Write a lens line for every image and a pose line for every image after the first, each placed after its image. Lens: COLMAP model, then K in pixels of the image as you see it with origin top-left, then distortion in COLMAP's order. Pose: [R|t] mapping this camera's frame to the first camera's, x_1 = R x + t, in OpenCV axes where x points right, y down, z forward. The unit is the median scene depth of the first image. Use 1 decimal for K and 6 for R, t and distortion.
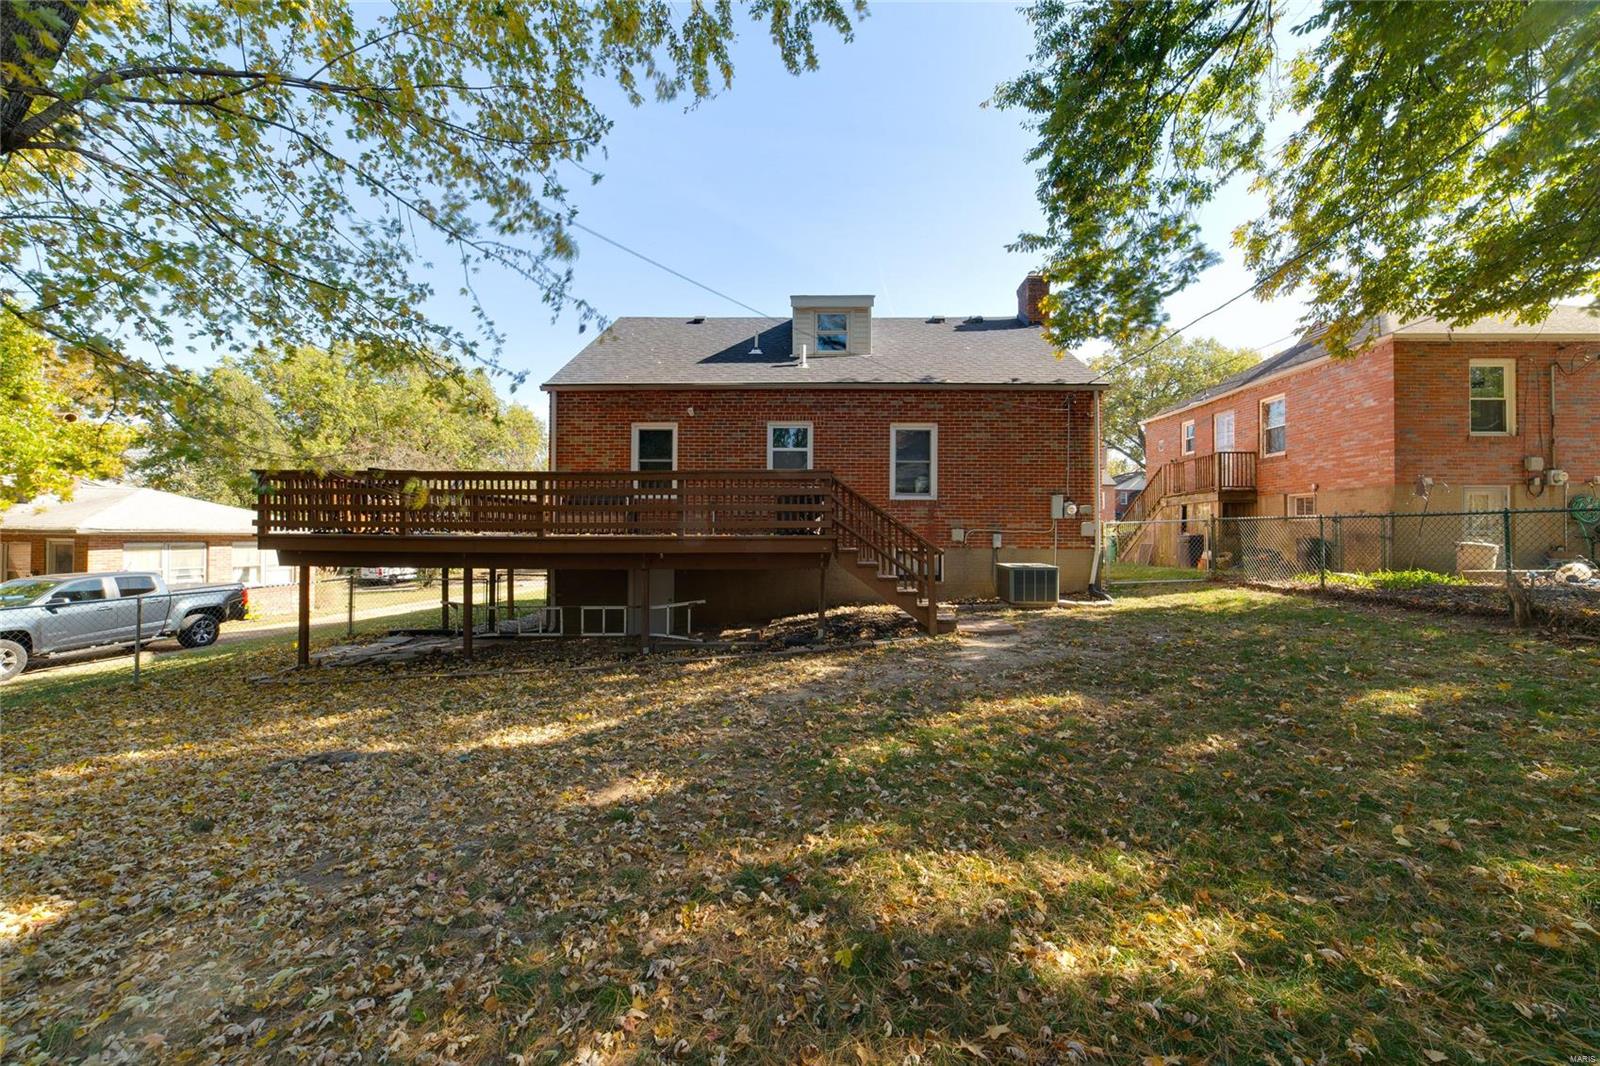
lens RADIAL K [[631.9, 0, 800.2], [0, 631.9, 526.9], [0, 0, 1]] dist [-0.002633, -0.000168]
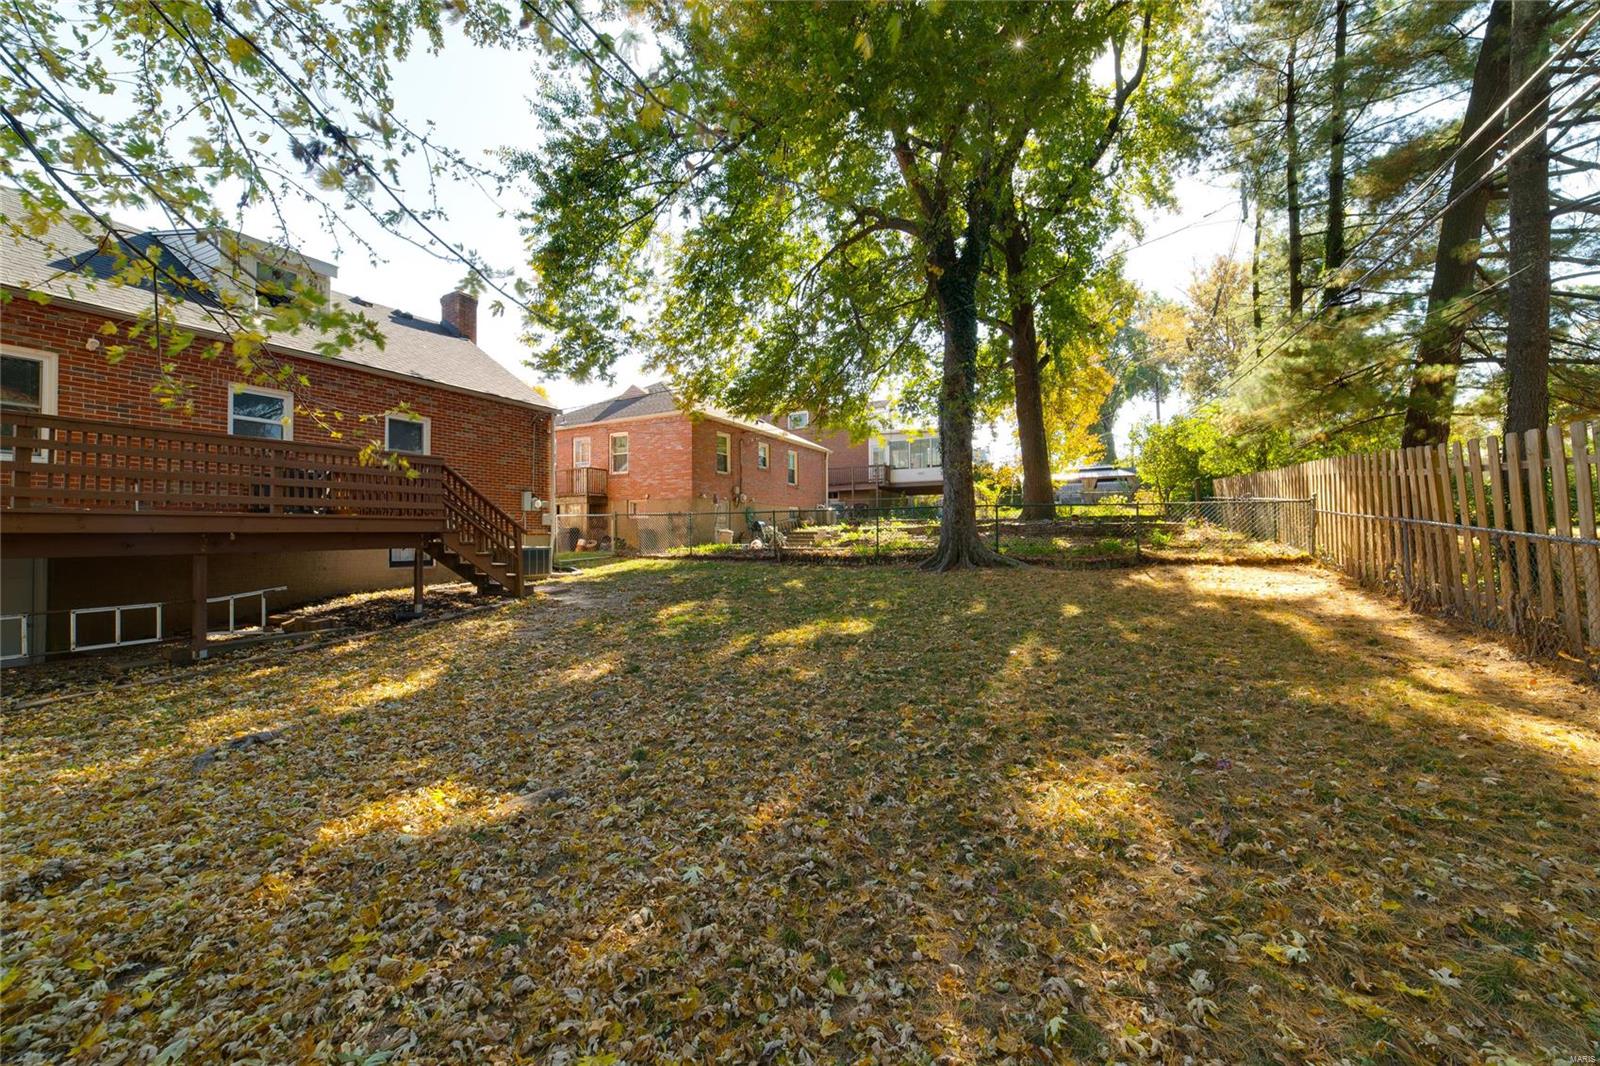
lens RADIAL K [[631.9, 0, 800.2], [0, 631.9, 526.9], [0, 0, 1]] dist [-0.002633, -0.000168]
pose [[0.443370, 0.008749, 0.896296, -0.493691], [-0.003768, 0.999962, -0.007897, 0.028173], [-0.896331, 0.000124, 0.443386, -0.032973]]
